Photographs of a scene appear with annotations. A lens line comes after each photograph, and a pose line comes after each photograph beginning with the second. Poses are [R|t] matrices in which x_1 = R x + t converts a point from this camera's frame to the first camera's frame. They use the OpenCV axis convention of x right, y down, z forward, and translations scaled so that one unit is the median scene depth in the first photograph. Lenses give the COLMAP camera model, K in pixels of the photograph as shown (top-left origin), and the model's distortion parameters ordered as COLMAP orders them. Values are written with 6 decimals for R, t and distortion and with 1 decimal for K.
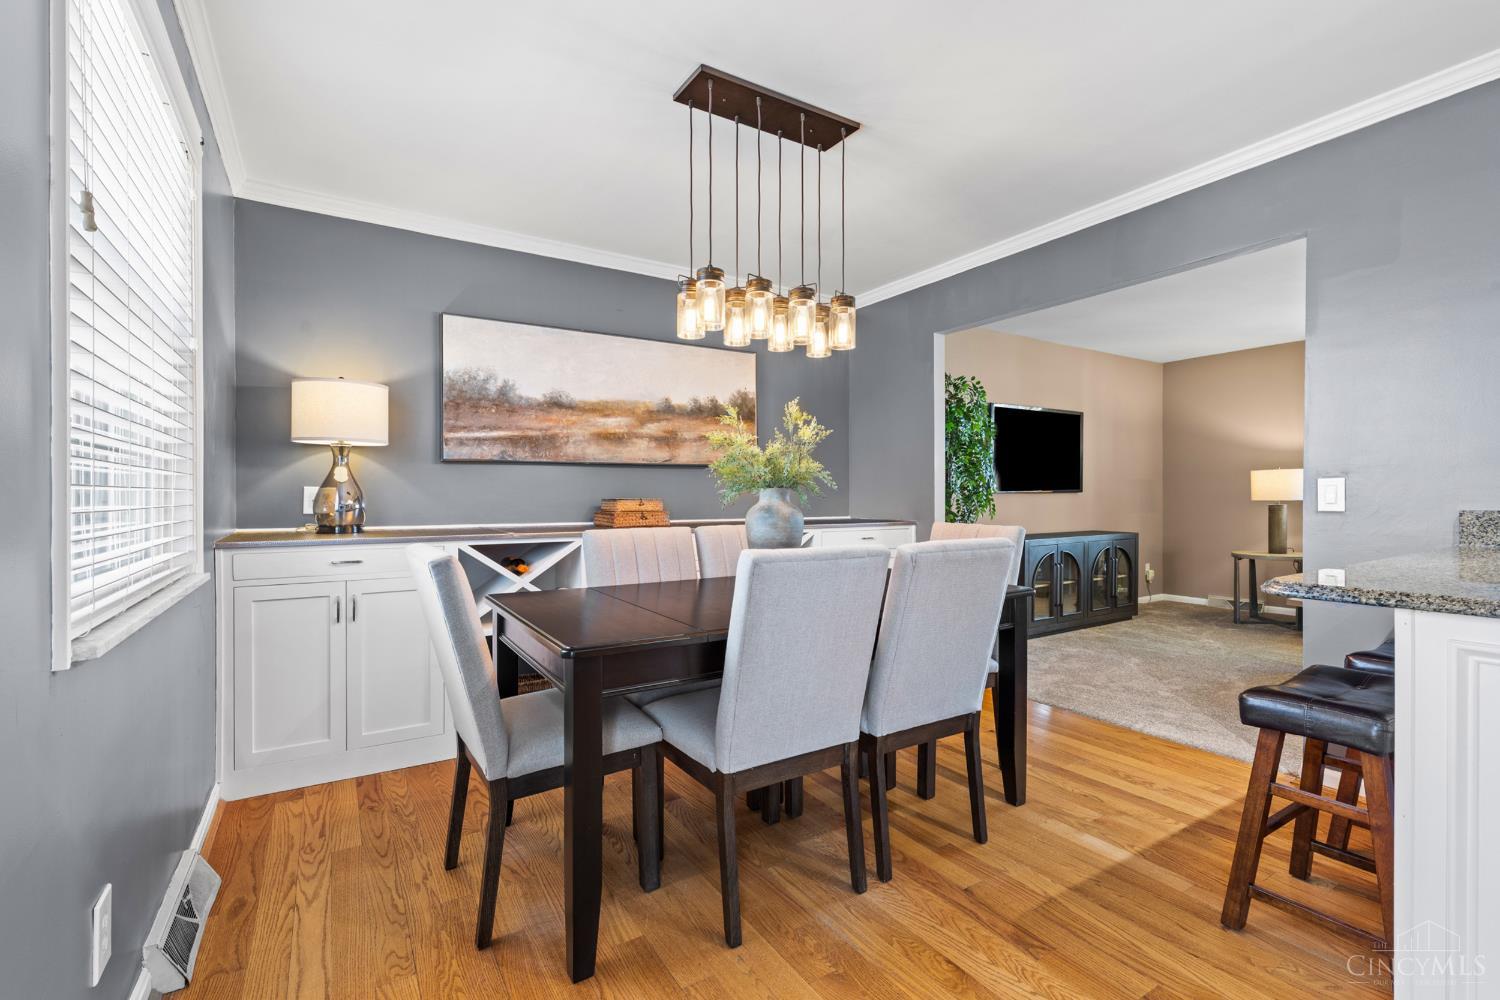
lens RADIAL K [[669.7, 0, 746.7], [0, 669.7, 498.3], [0, 0, 1]] dist [0.002766, 0.000219]
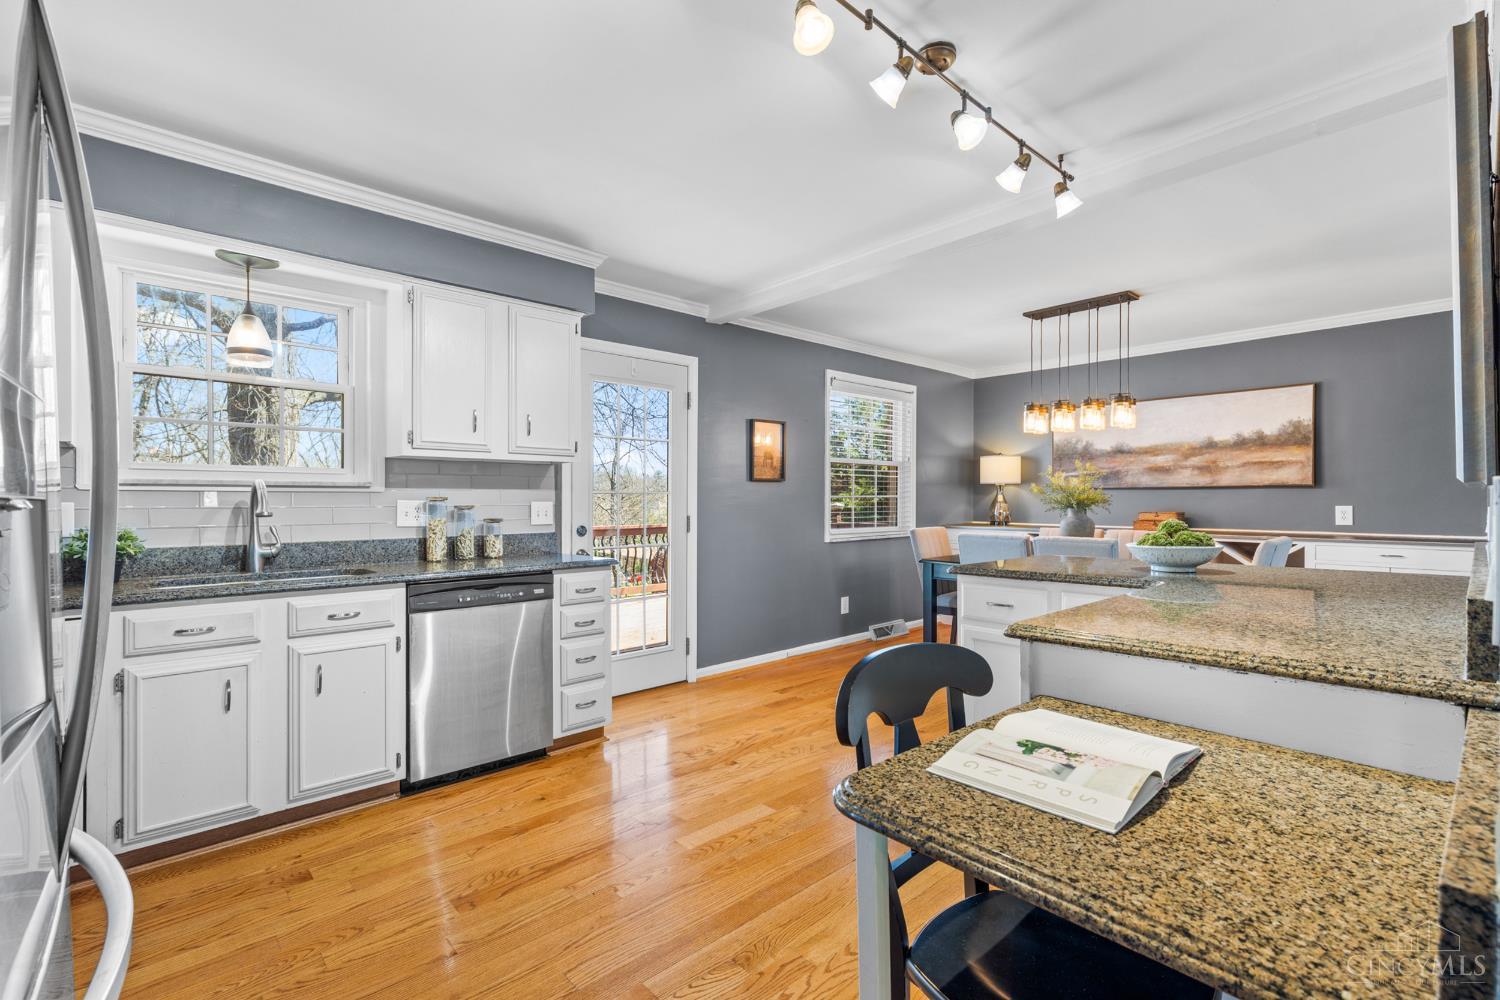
lens RADIAL K [[669.7, 0, 741.1], [0, 669.7, 498.3], [0, 0, 1]] dist [0.002766, 0.000219]
pose [[0.177416, 0.000396, -0.984136, 1.286031], [-0.004989, 0.999987, -0.000497, -0.027271], [0.984123, 0.004998, 0.177416, -0.190918]]
